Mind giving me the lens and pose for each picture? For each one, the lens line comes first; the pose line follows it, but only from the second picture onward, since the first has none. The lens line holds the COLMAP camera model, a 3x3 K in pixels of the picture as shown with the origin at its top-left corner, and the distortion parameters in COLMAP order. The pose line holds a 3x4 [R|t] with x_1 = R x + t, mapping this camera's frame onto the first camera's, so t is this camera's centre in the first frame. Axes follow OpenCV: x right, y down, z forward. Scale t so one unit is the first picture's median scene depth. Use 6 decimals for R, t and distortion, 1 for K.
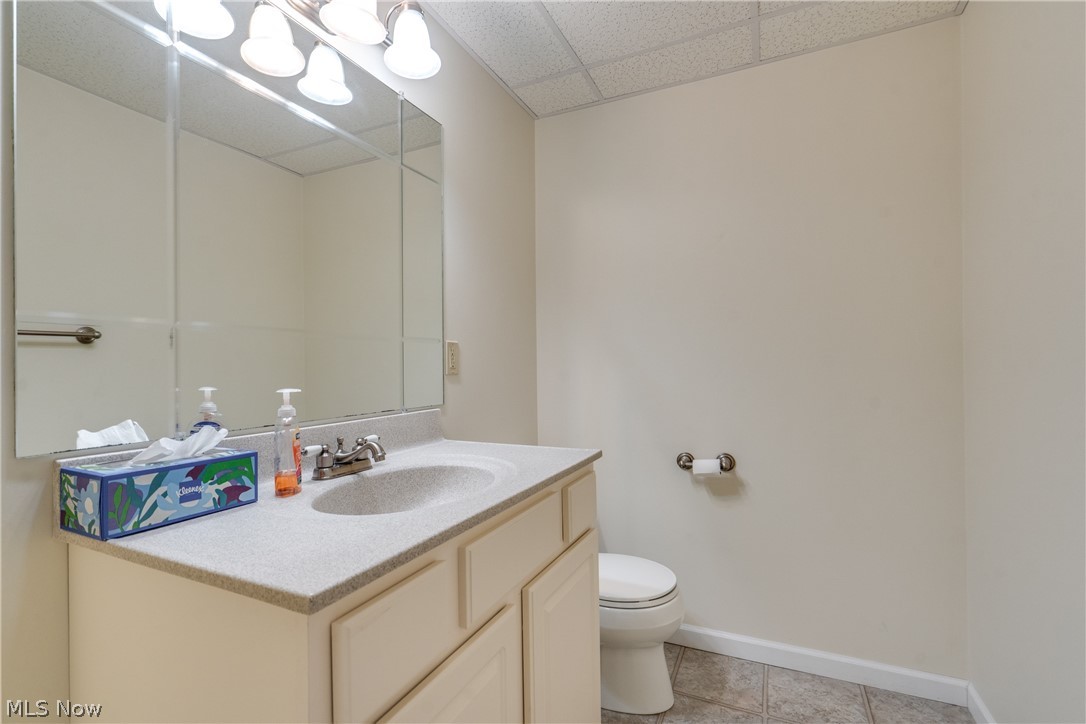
lens RADIAL K [[489.3, 0, 543.0], [0, 489.3, 362.0], [0, 0, 1]] dist [-0.001842, -0.000462]
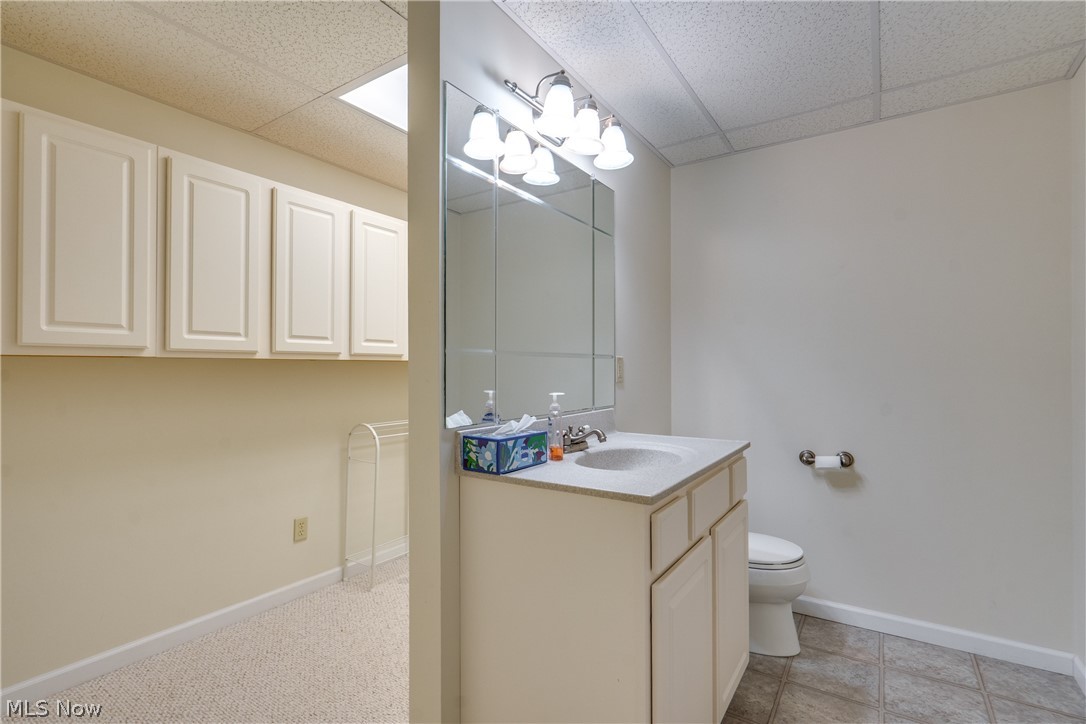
lens RADIAL K [[500.4, 0, 543.0], [0, 500.4, 362.0], [0, 0, 1]] dist [0.001093, 0.000590]
pose [[0.988203, 0.008883, -0.152890, -0.201847], [-0.009336, 0.999954, -0.002244, -0.025450], [0.152863, 0.003645, 0.988241, -0.378399]]
